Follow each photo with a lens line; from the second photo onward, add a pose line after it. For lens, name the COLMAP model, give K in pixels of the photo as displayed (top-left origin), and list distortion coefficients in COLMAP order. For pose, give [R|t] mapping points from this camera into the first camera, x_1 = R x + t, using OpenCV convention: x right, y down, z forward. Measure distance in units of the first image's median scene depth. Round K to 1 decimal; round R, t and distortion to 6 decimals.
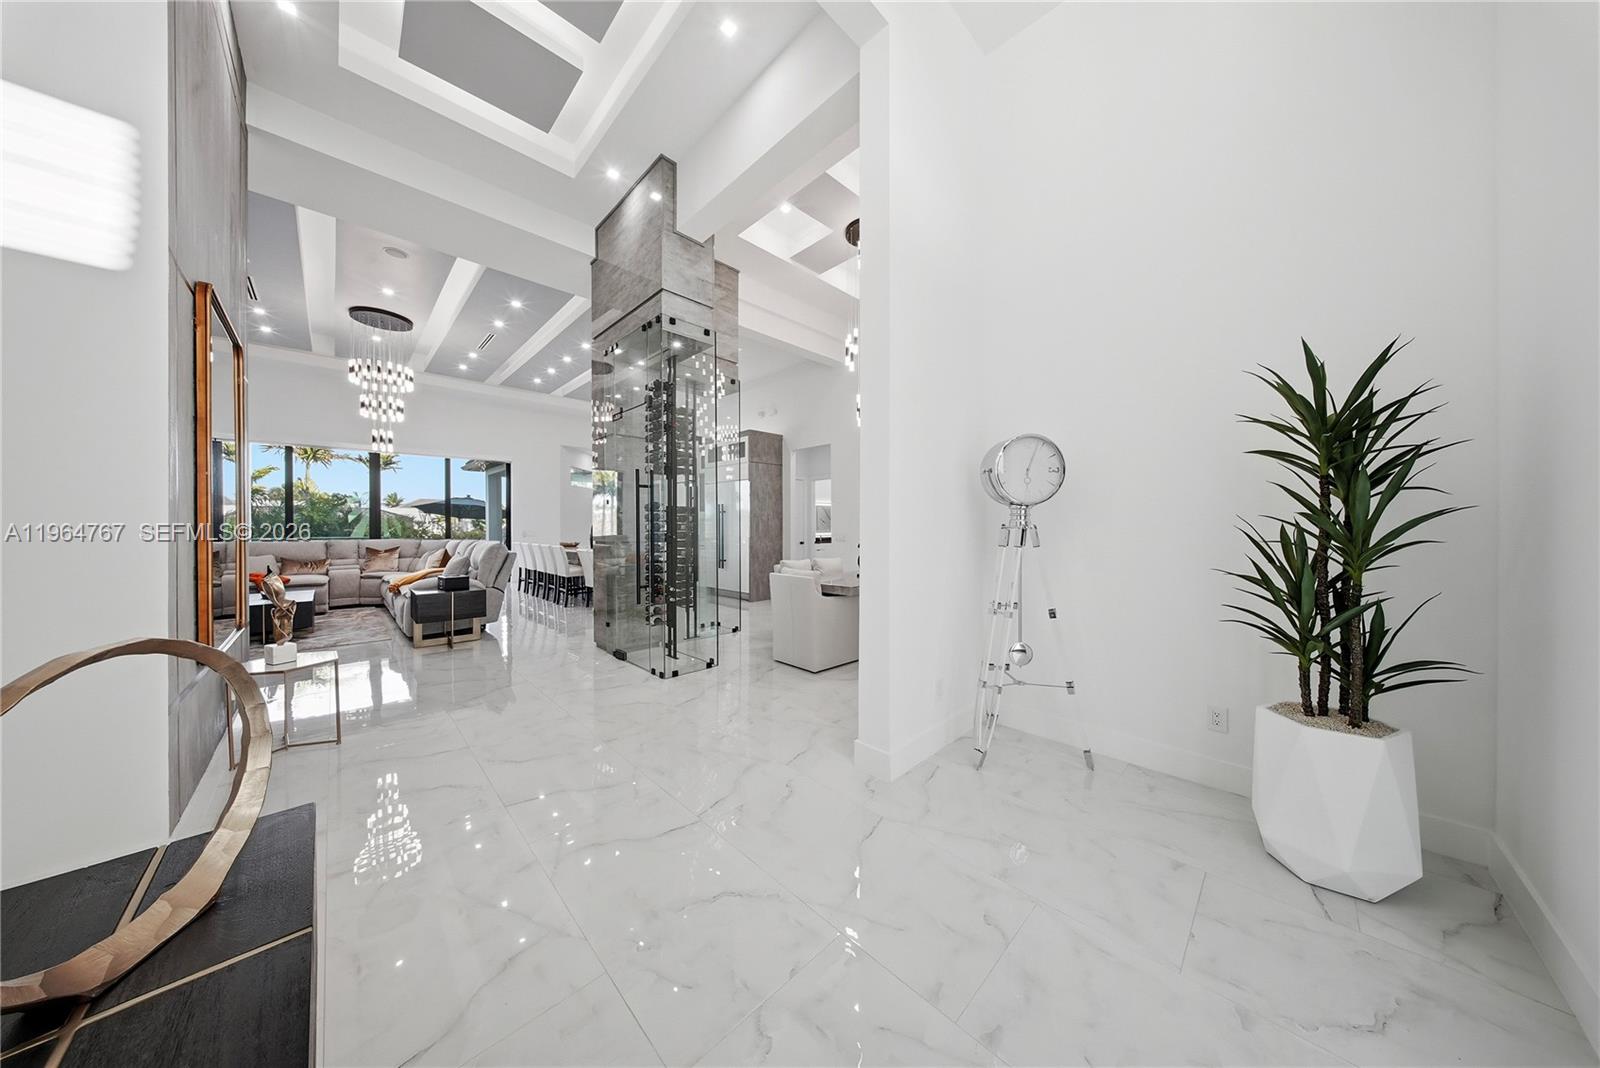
lens RADIAL K [[481.7, 0, 806.5], [0, 481.7, 527.9], [0, 0, 1]] dist [-0.000552, -0.000298]
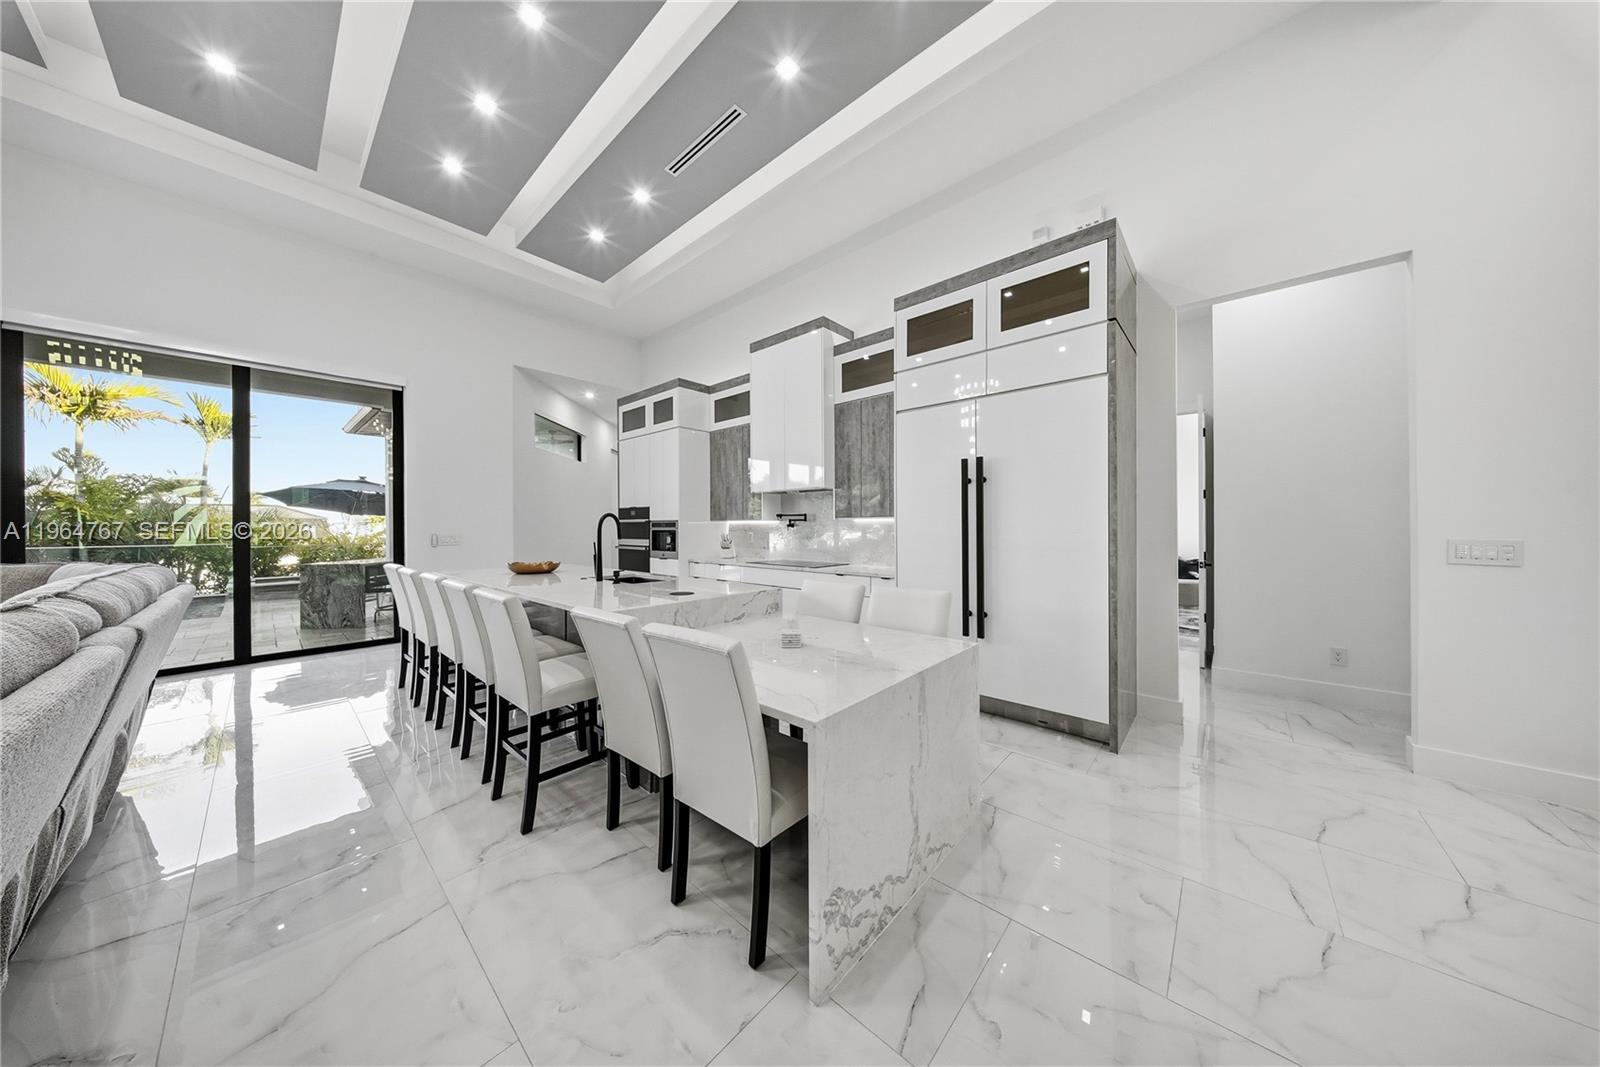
lens RADIAL K [[481.4, 0, 799.1], [0, 481.4, 525.9], [0, 0, 1]] dist [-0.000520, -0.000058]
pose [[0.998261, -0.002840, 0.058887, -0.363138], [0.003248, 0.999971, -0.006830, 0.004223], [-0.058866, 0.007010, 0.998241, 0.719390]]
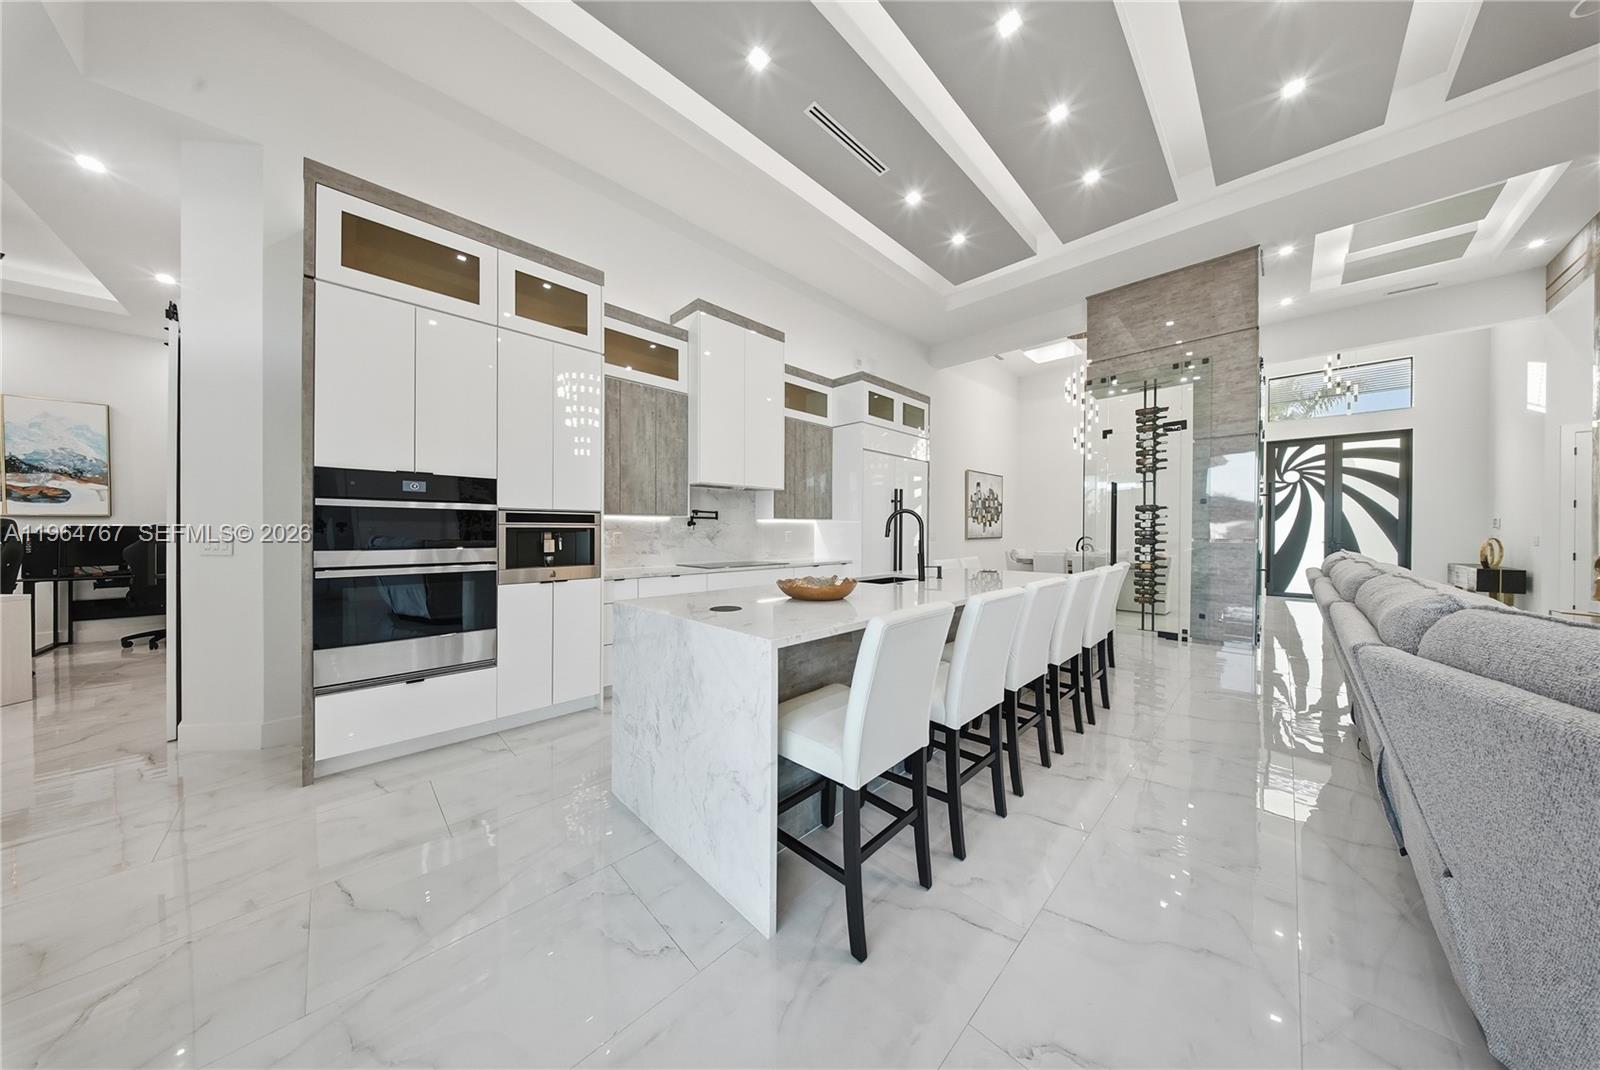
lens RADIAL K [[479.0, 0, 807.2], [0, 479.0, 531.3], [0, 0, 1]] dist [-0.001593, 0.000102]
pose [[-0.011090, -0.003727, 0.999932, -0.910928], [0.000622, 0.999993, 0.003734, 0.006259], [-0.999938, 0.000663, -0.011087, 1.253559]]
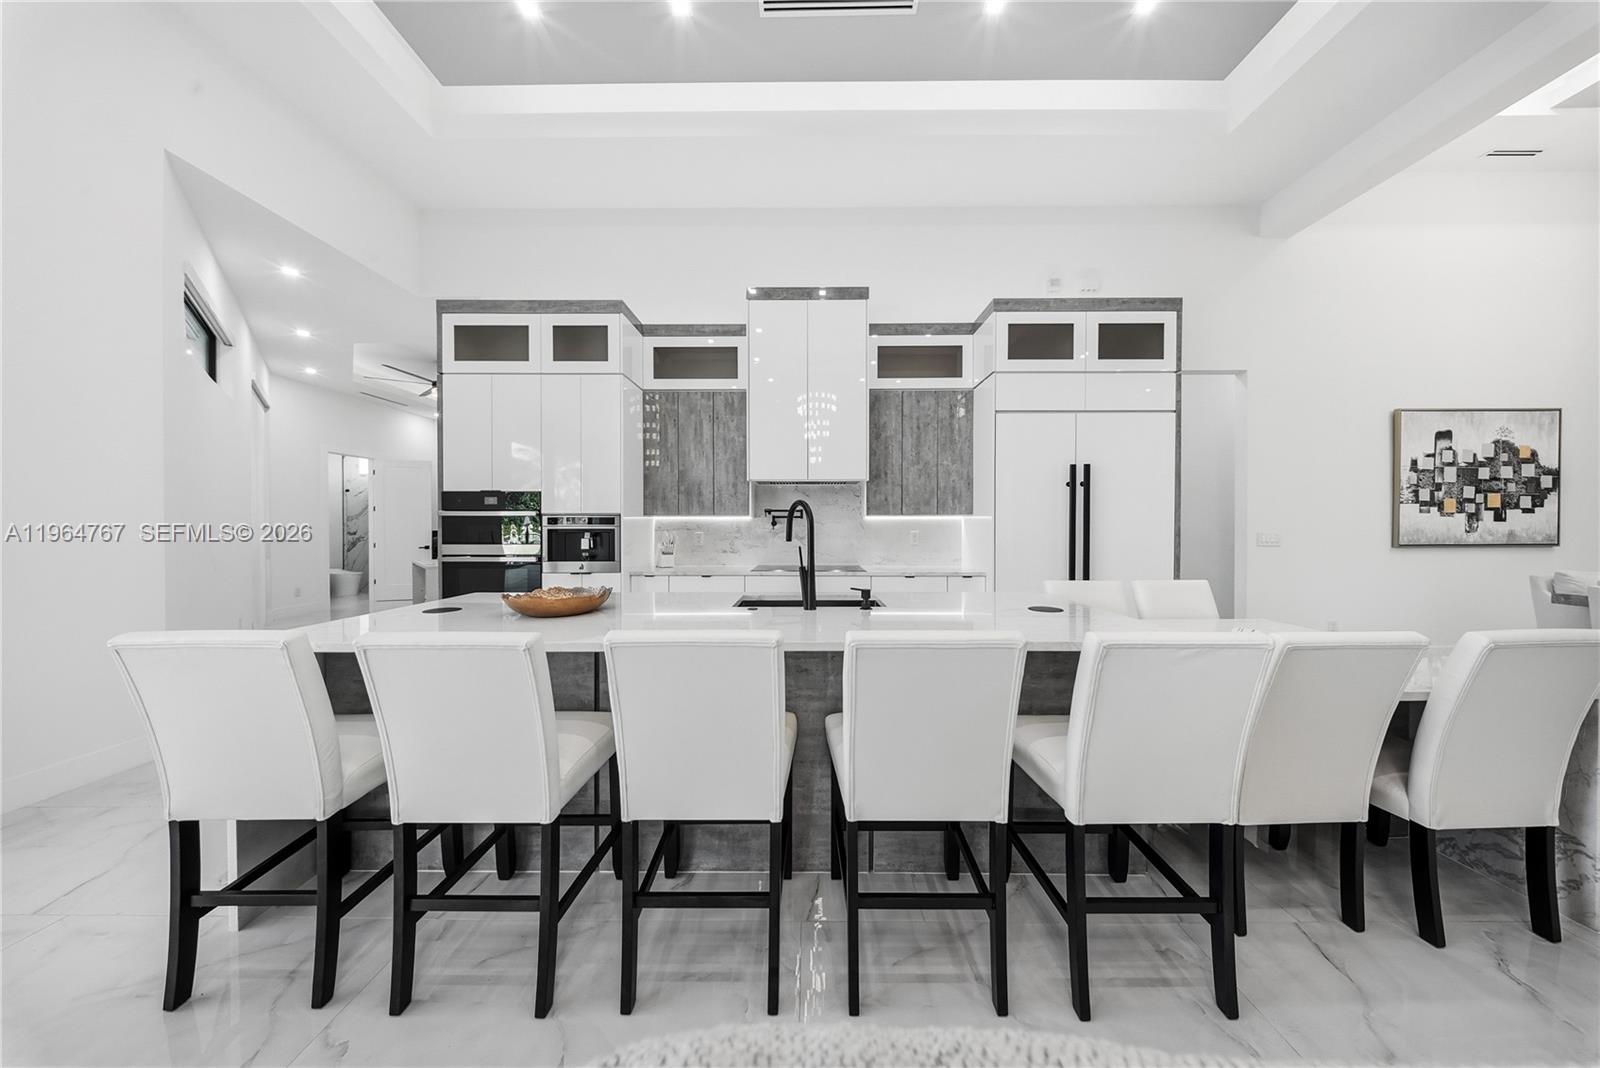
lens RADIAL K [[473.7, 0, 802.0], [0, 473.7, 530.7], [0, 0, 1]] dist [-0.001086, -0.000164]
pose [[0.706005, -0.008162, 0.708160, -0.698100], [0.003759, 0.999963, 0.007777, 0.003744], [-0.708197, -0.002829, 0.706010, 0.978733]]
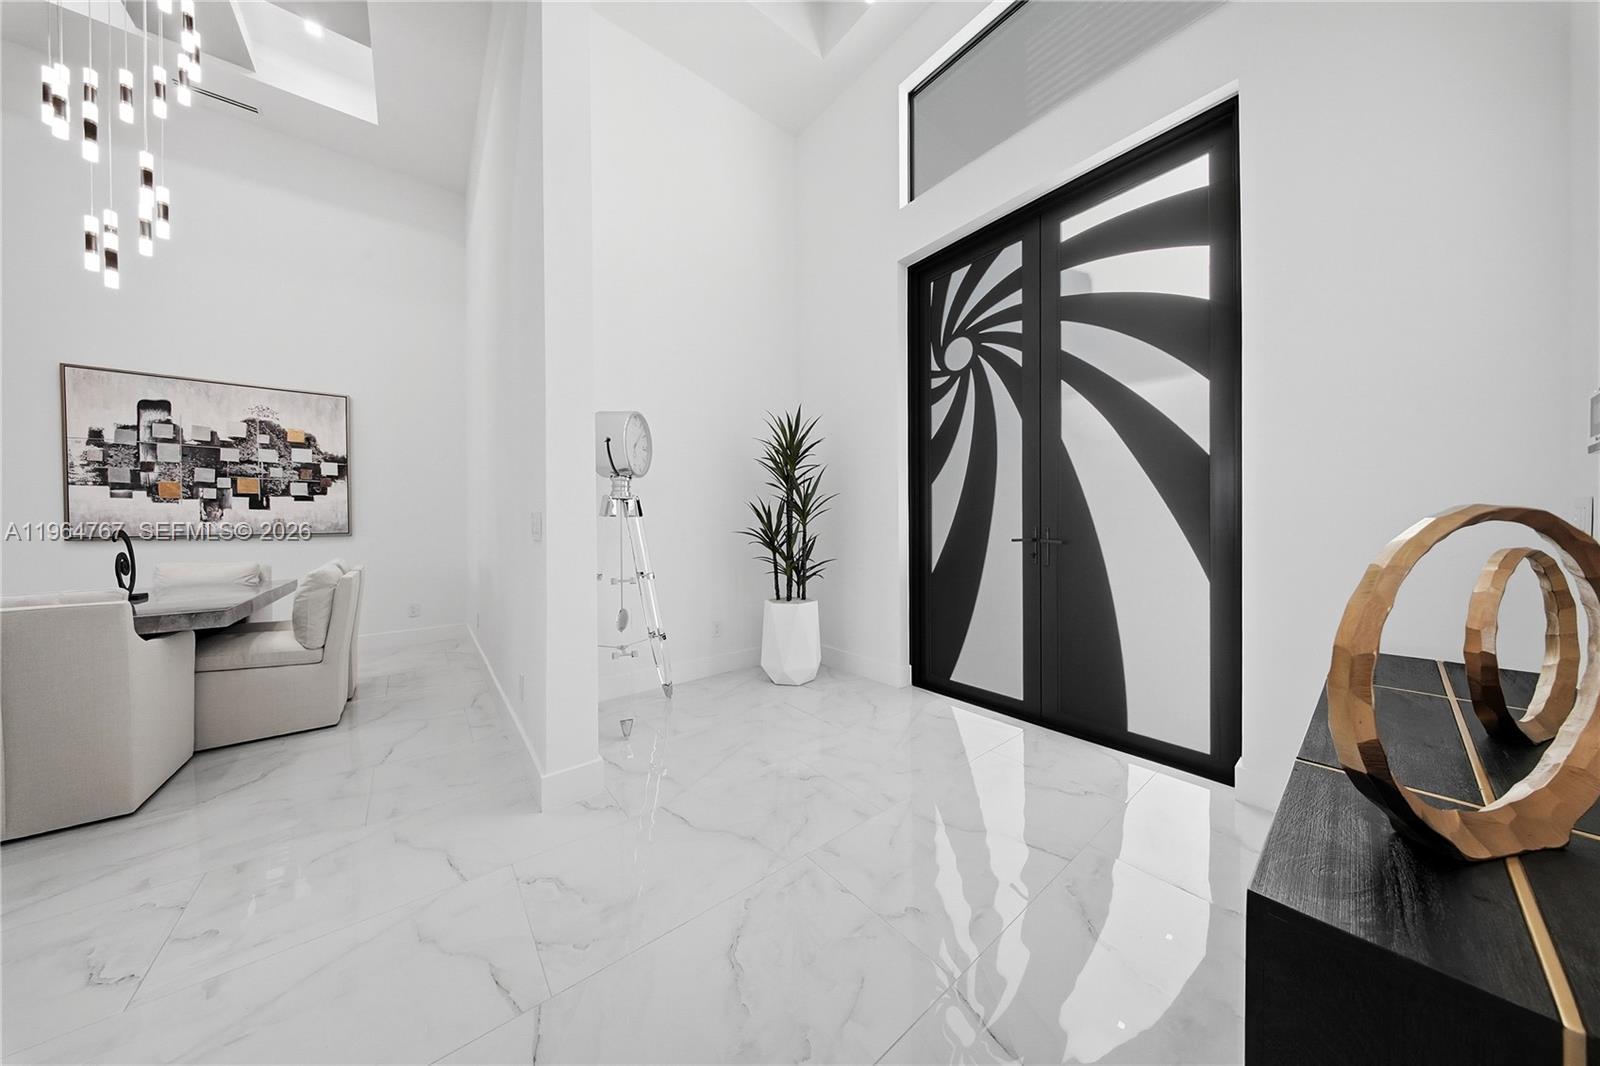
lens RADIAL K [[481.7, 0, 806.5], [0, 481.7, 526.9], [0, 0, 1]] dist [-0.000552, -0.000298]
pose [[0.092292, -0.010412, 0.995678, -0.195338], [0.010373, 0.999901, 0.009495, 0.019900], [-0.995678, 0.009452, 0.092391, 0.176816]]
